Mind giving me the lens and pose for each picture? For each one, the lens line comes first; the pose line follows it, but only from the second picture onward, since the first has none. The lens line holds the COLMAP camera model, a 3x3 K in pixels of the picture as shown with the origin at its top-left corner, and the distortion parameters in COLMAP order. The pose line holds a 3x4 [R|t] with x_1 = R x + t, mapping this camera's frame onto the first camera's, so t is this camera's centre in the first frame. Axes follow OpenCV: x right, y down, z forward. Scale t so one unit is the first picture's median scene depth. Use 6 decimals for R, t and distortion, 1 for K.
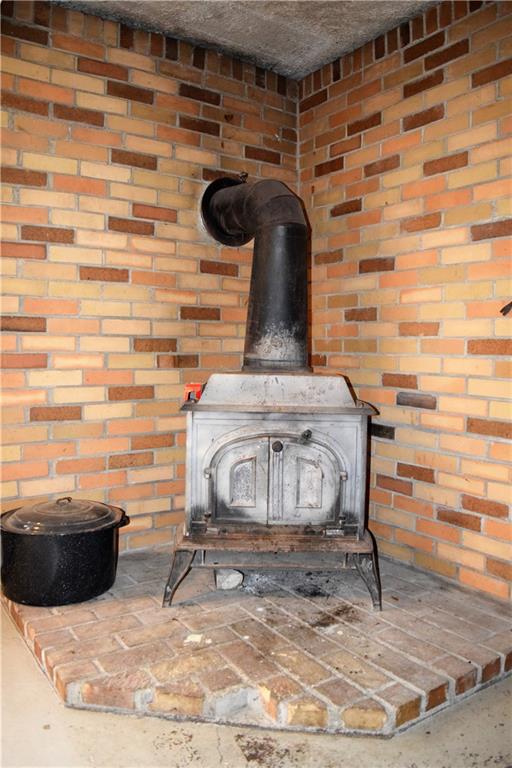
lens RADIAL K [[605.2, 0, 256.0], [0, 605.2, 384.0], [0, 0, 1]] dist [-0.095996, 0.023756]
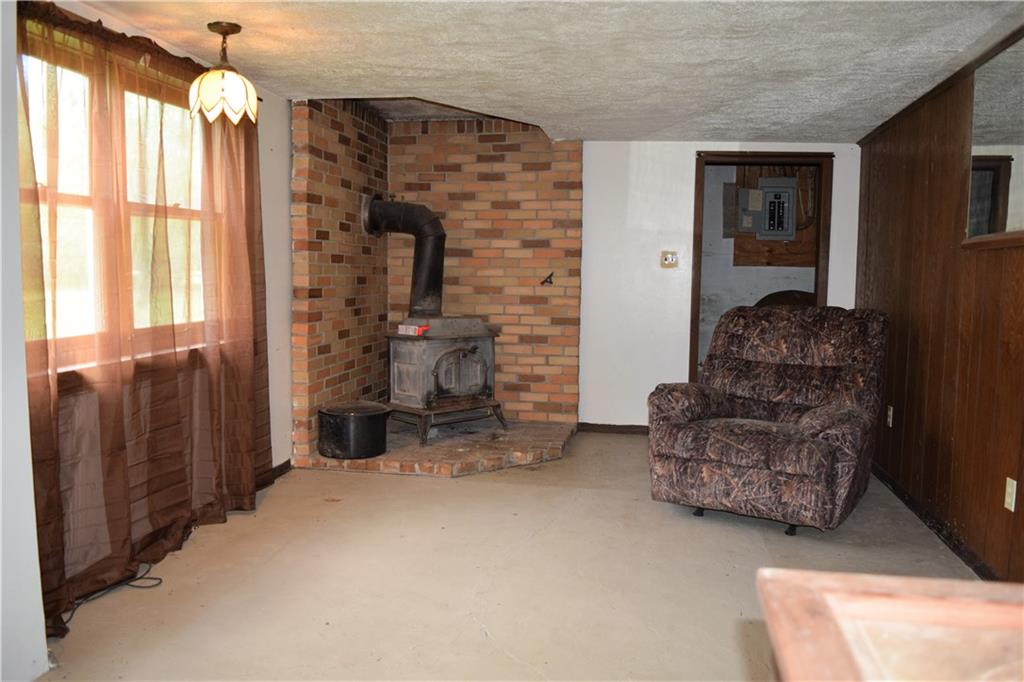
lens RADIAL K [[807.0, 0, 512.0], [0, 807.0, 341.0], [0, 0, 1]] dist [-0.095996, 0.023756]
pose [[0.702120, -0.064455, 0.709136, -1.516375], [0.041465, 0.997906, 0.049647, -0.057847], [-0.710851, -0.005454, 0.703322, -0.840417]]
